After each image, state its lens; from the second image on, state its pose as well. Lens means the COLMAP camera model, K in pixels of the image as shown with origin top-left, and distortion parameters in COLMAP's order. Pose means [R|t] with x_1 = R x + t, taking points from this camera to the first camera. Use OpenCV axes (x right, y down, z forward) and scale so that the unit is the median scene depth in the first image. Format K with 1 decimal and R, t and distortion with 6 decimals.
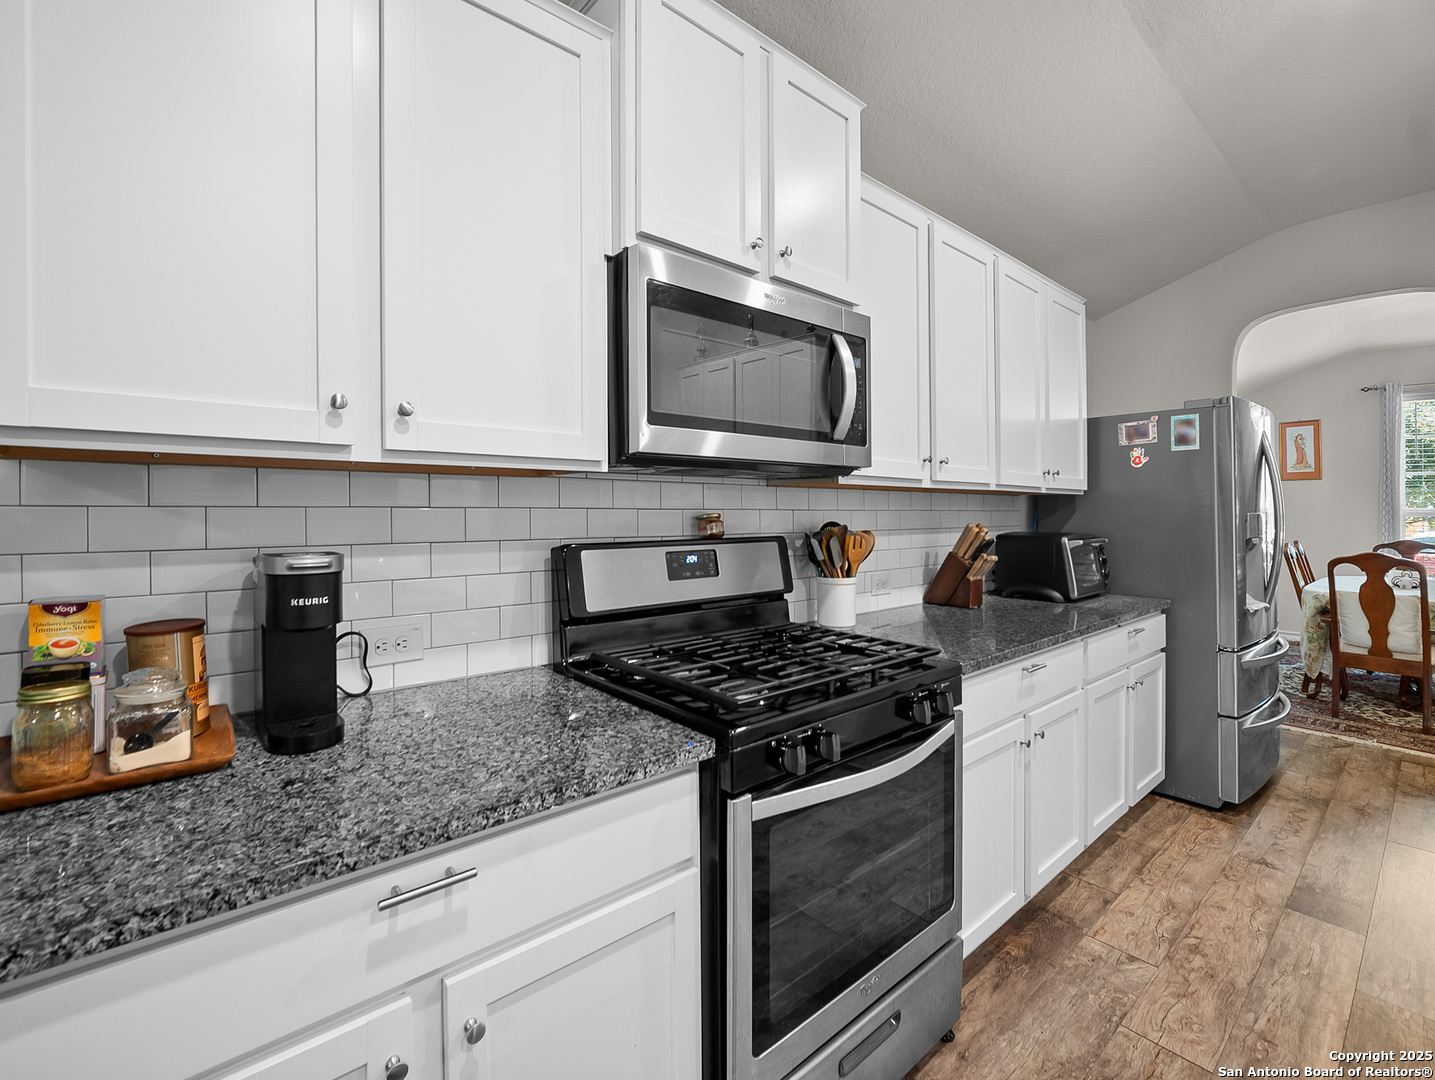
lens RADIAL K [[647.4, 0, 713.3], [0, 647.4, 509.9], [0, 0, 1]] dist [-0.007989, 0.001852]
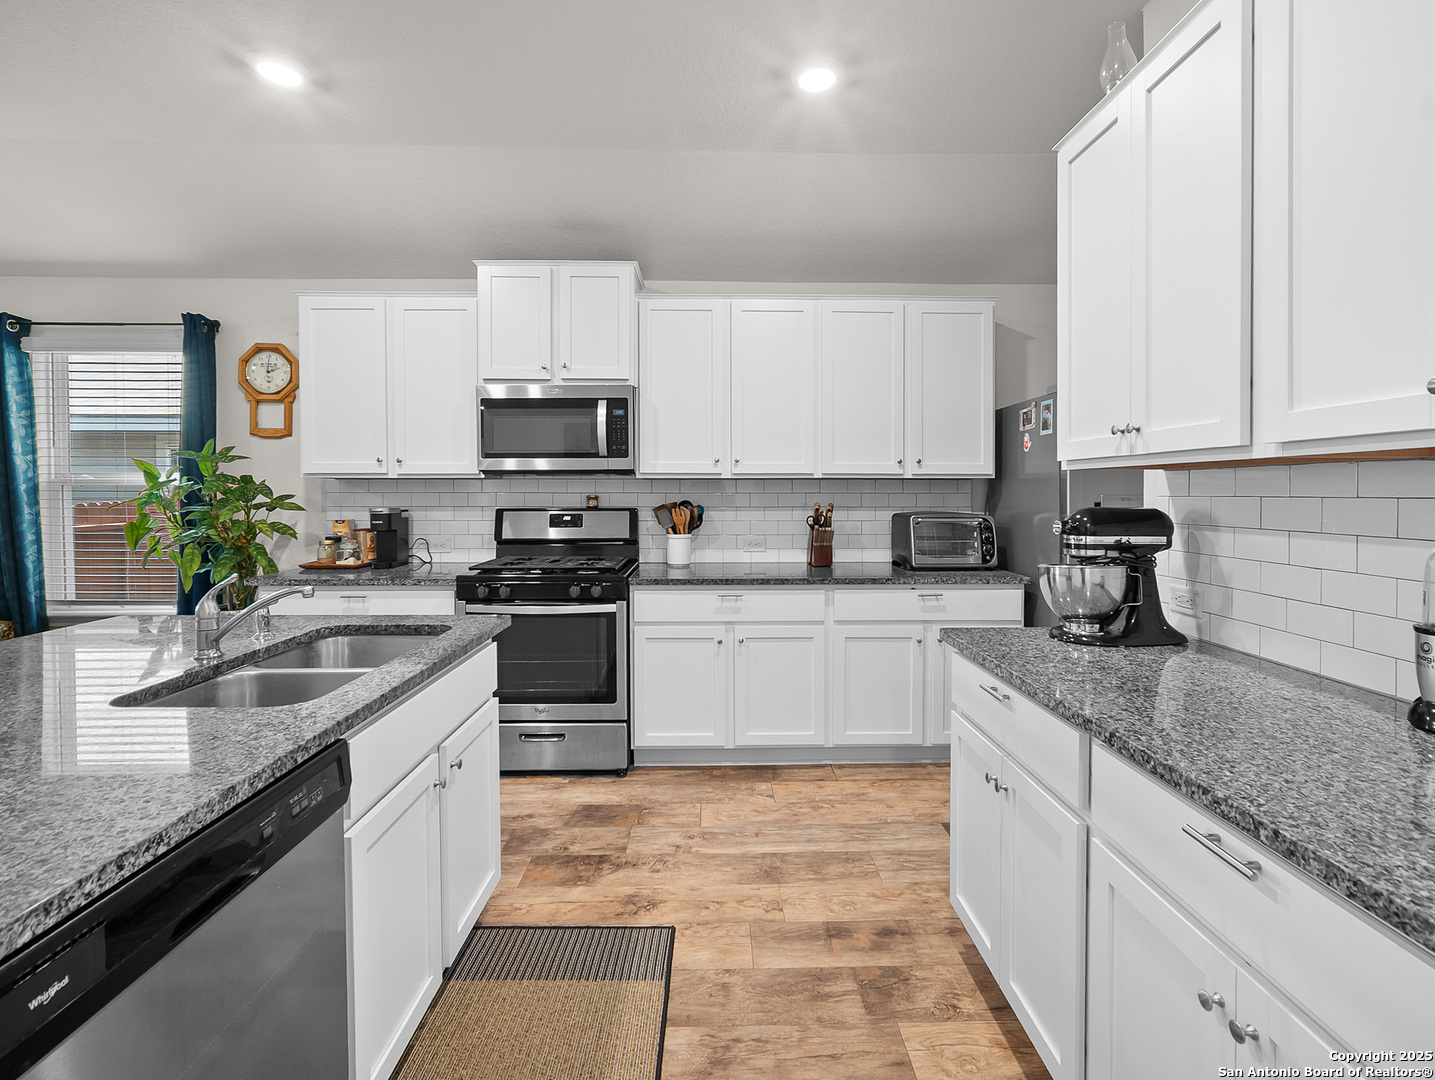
lens RADIAL K [[647.4, 0, 748.2], [0, 647.4, 498.1], [0, 0, 1]] dist [-0.007989, 0.001852]
pose [[0.778521, 0.002872, -0.627612, 1.635578], [0.003037, 0.999961, 0.008343, -0.000097], [0.627611, -0.008401, 0.778482, -0.192749]]
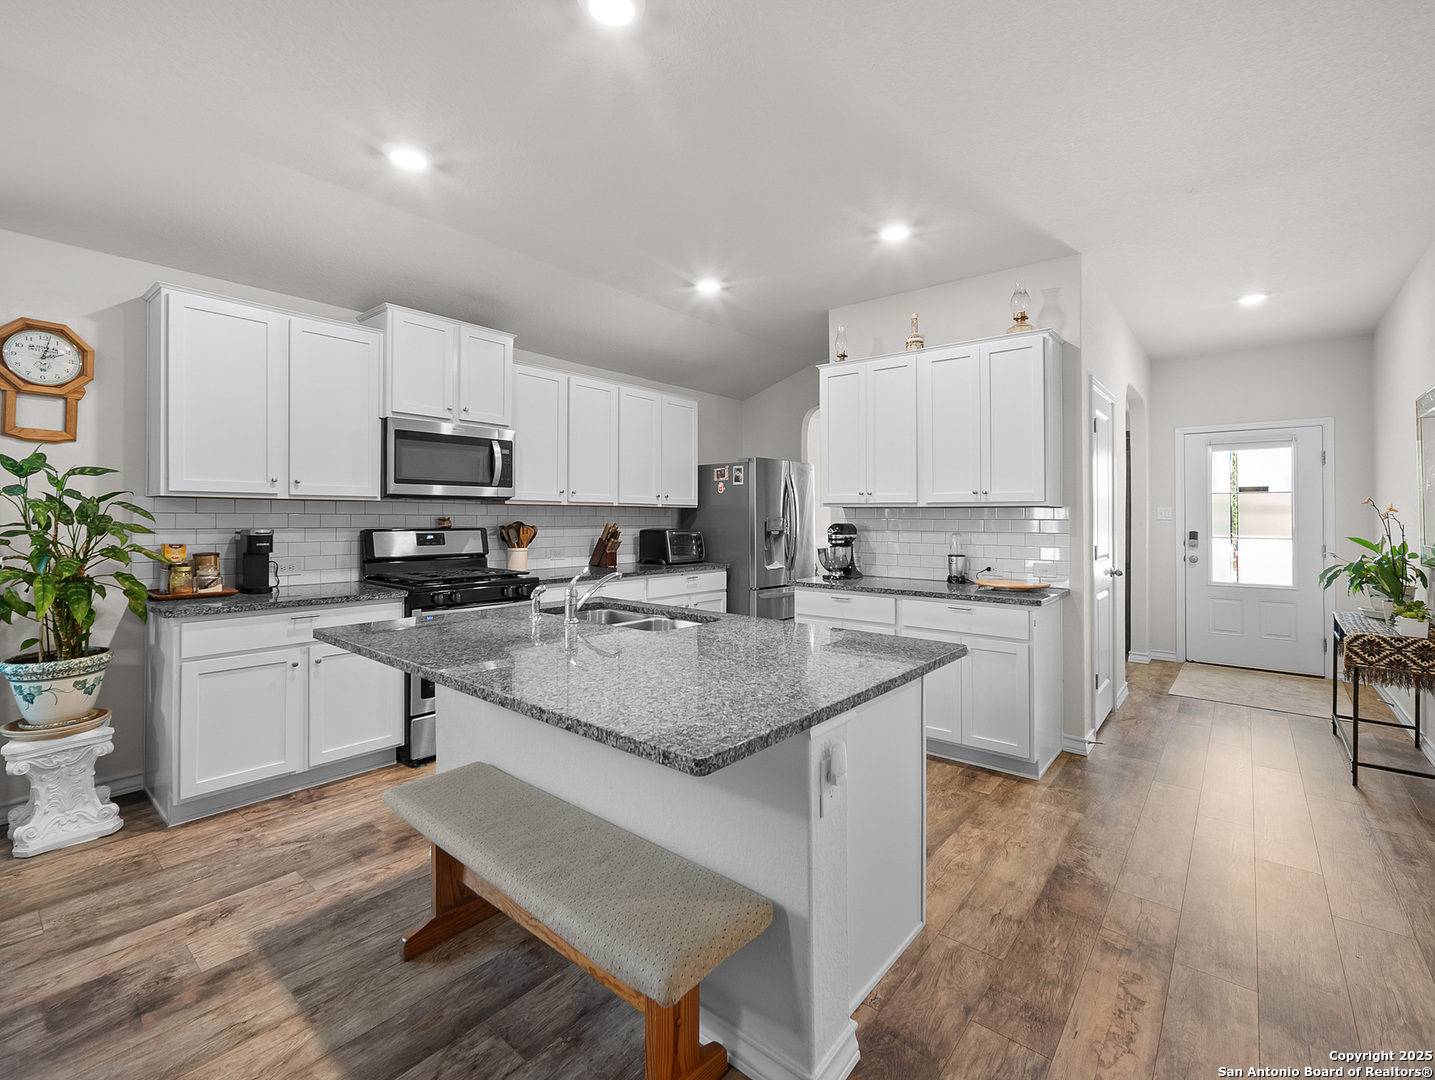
lens RADIAL K [[647.4, 0, 720.7], [0, 647.4, 504.0], [0, 0, 1]] dist [-0.007989, 0.001852]
pose [[0.984762, 0.006650, 0.173782, 0.567774], [-0.003386, 0.999812, -0.019072, 0.000402], [-0.173877, 0.018192, 0.984599, -1.386341]]
